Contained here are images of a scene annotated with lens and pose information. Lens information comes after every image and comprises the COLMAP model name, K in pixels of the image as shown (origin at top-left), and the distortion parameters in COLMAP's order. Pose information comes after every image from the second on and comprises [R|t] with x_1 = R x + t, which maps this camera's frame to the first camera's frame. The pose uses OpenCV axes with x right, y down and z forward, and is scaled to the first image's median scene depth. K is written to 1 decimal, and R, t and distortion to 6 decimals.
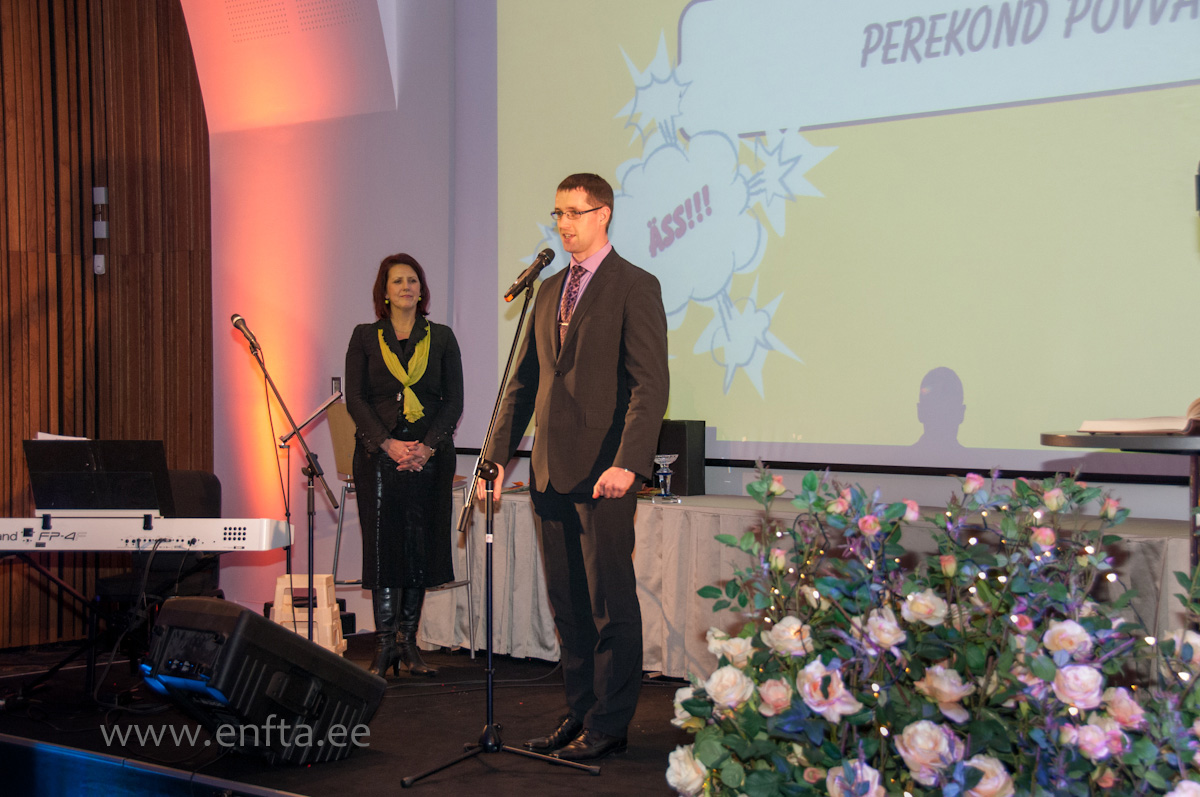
lens RADIAL K [[2073.7, 0, 600.6], [0, 2073.7, 422.6], [0, 0, 1]] dist [0.304508, 0.146199]
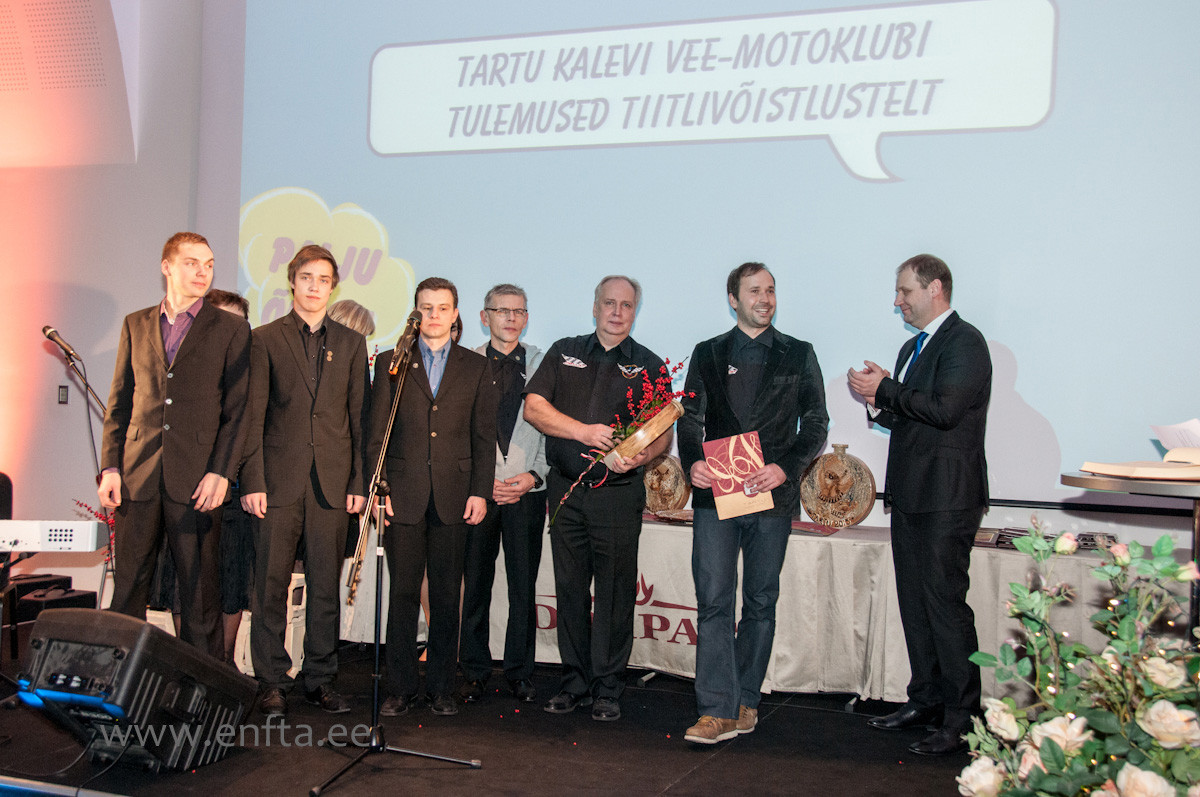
lens RADIAL K [[1313.1, 0, 603.9], [0, 1313.1, 425.5], [0, 0, 1]] dist [0.005208, 0.243525]
pose [[0.928808, 0.030168, 0.369331, -0.168632], [-0.030562, 0.999521, -0.004783, -0.007222], [-0.369299, -0.006845, 0.929285, 0.280959]]
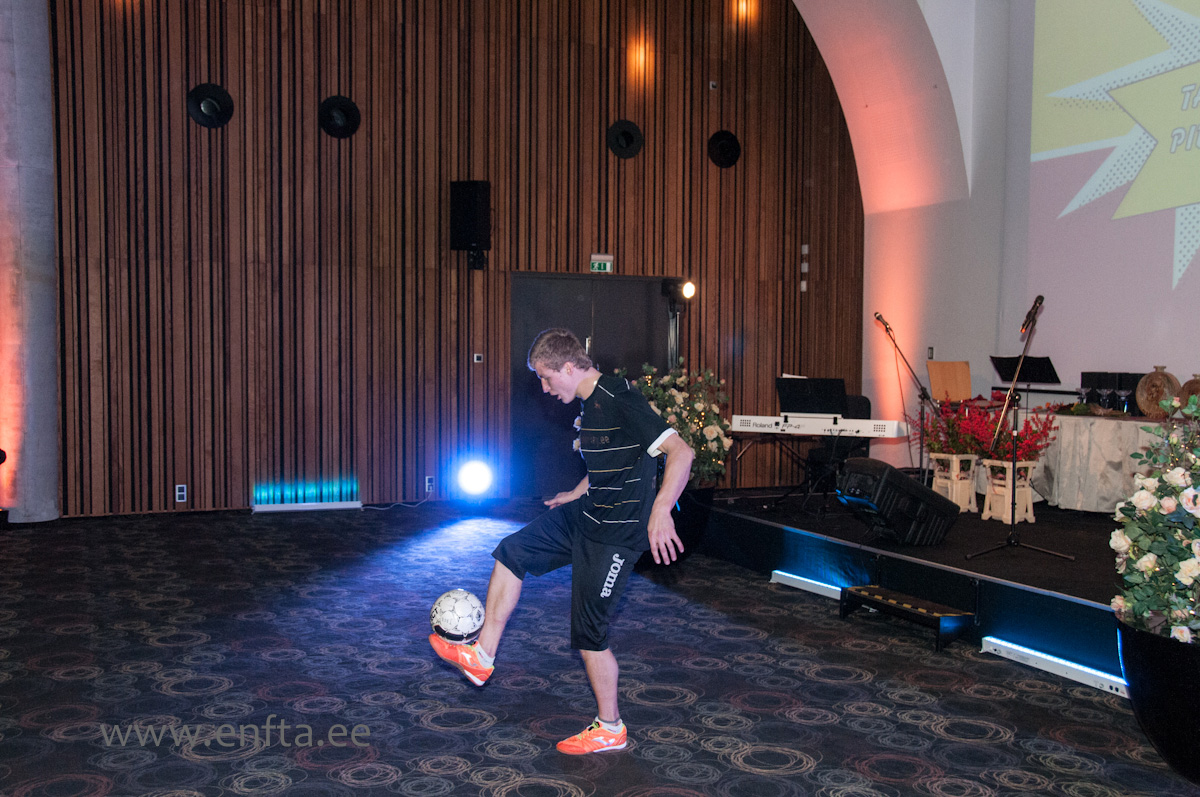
lens RADIAL K [[1249.8, 0, 600.2], [0, 1249.8, 413.5], [0, 0, 1]] dist [-0.067583, 0.210577]
pose [[0.929736, 0.026707, -0.367256, 0.005853], [-0.015328, 0.999309, 0.033868, 0.004955], [0.367907, -0.025859, 0.929503, -0.152477]]
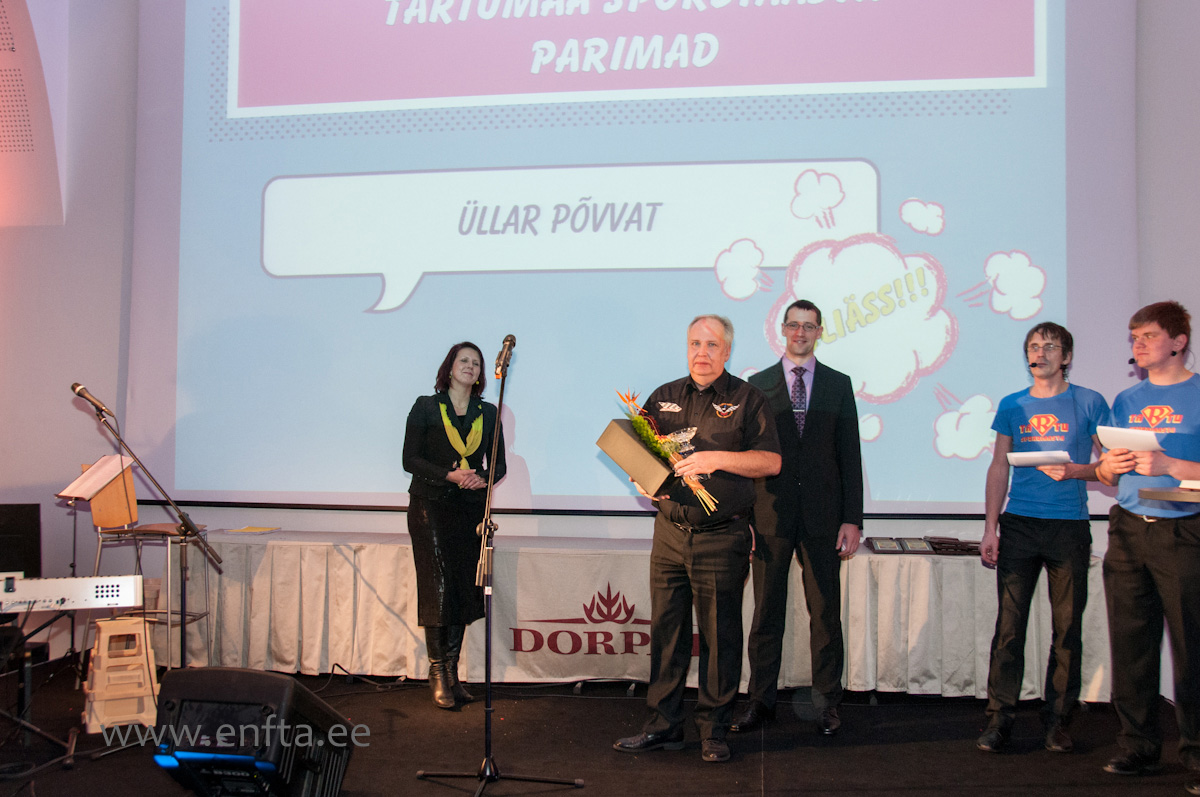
lens RADIAL K [[1112.0, 0, 593.3], [0, 1112.0, 421.1], [0, 0, 1]] dist [-0.112709, 0.186405]
pose [[0.810578, 0.020587, 0.585269, -0.300091], [0.004556, 0.999130, -0.041454, -0.008329], [-0.585614, 0.036268, 0.809779, 0.410102]]
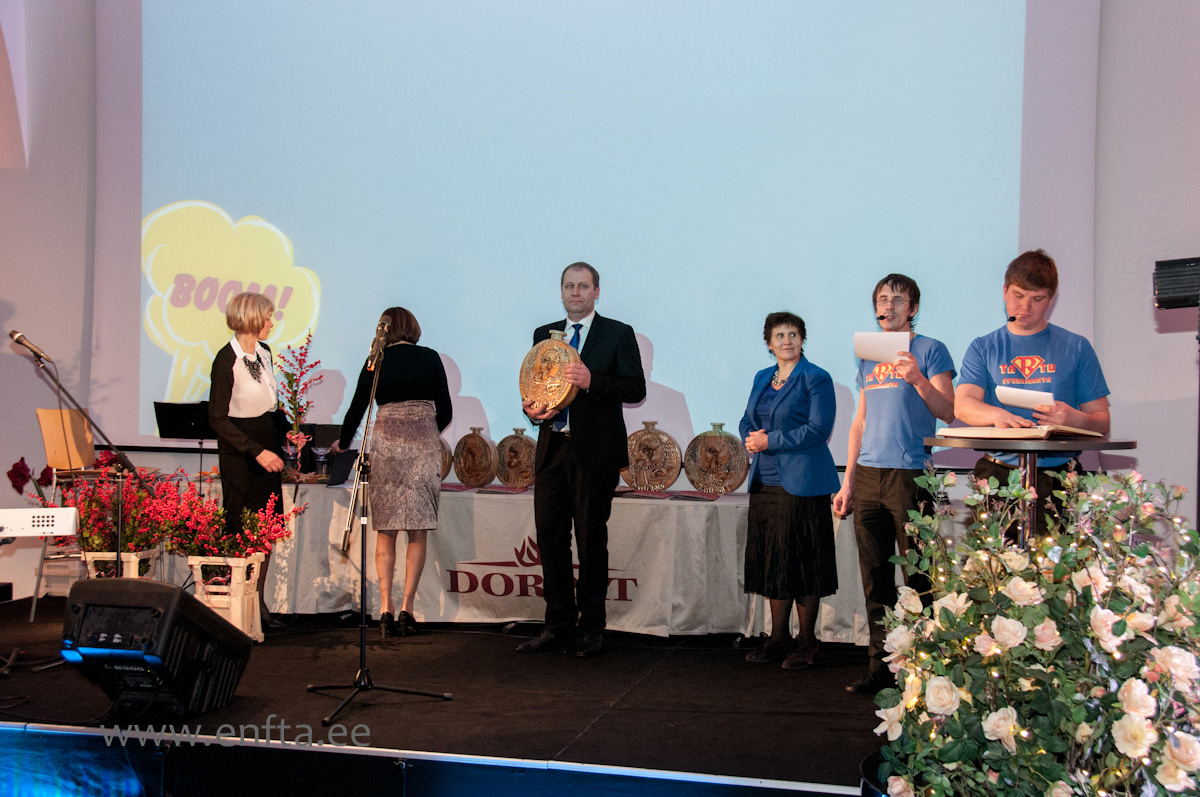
lens RADIAL K [[1355.8, 0, 602.1], [0, 1355.8, 423.7], [0, 0, 1]] dist [0.029506, 0.243065]
pose [[0.862679, 0.005702, 0.505720, -0.292734], [-0.006051, 0.999981, -0.000953, -0.002312], [-0.505716, -0.002238, 0.862697, 0.185099]]
